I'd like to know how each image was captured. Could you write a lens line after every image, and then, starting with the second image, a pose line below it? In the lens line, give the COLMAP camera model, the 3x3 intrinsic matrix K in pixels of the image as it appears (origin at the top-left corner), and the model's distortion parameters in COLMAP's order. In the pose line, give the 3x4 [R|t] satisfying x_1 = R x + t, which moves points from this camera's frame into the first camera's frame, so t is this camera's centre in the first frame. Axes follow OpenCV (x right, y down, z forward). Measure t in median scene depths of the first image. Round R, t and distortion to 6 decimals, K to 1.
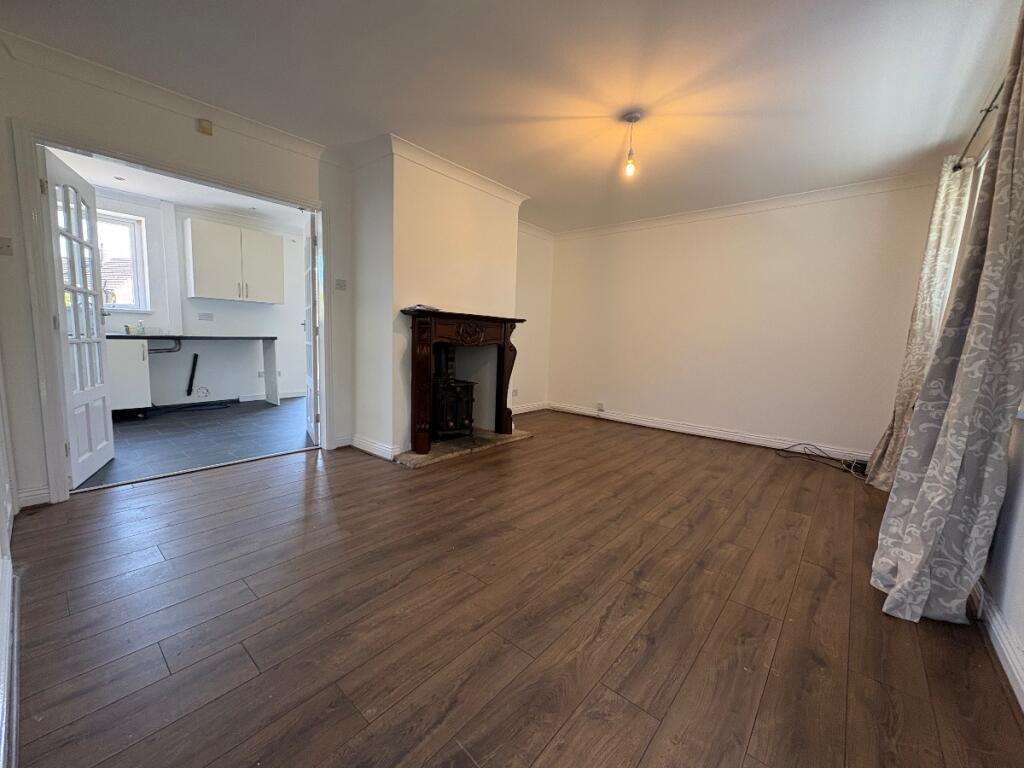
lens RADIAL K [[407.9, 0, 509.1], [0, 407.9, 384.7], [0, 0, 1]] dist [-0.001449, 0.000126]
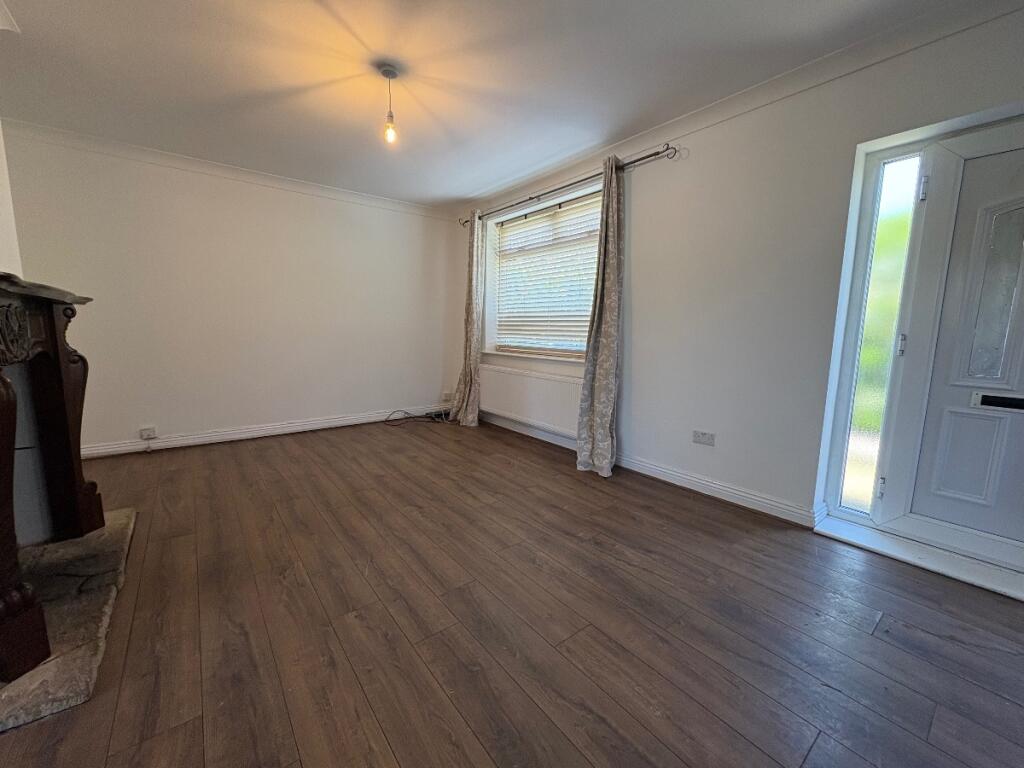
lens RADIAL K [[407.9, 0, 509.1], [0, 407.9, 384.7], [0, 0, 1]] dist [-0.001449, 0.000126]
pose [[0.198300, -0.164953, 0.966161, -0.538393], [0.108139, 0.983401, 0.145702, -0.107696], [-0.974158, 0.075587, 0.212846, 0.591913]]
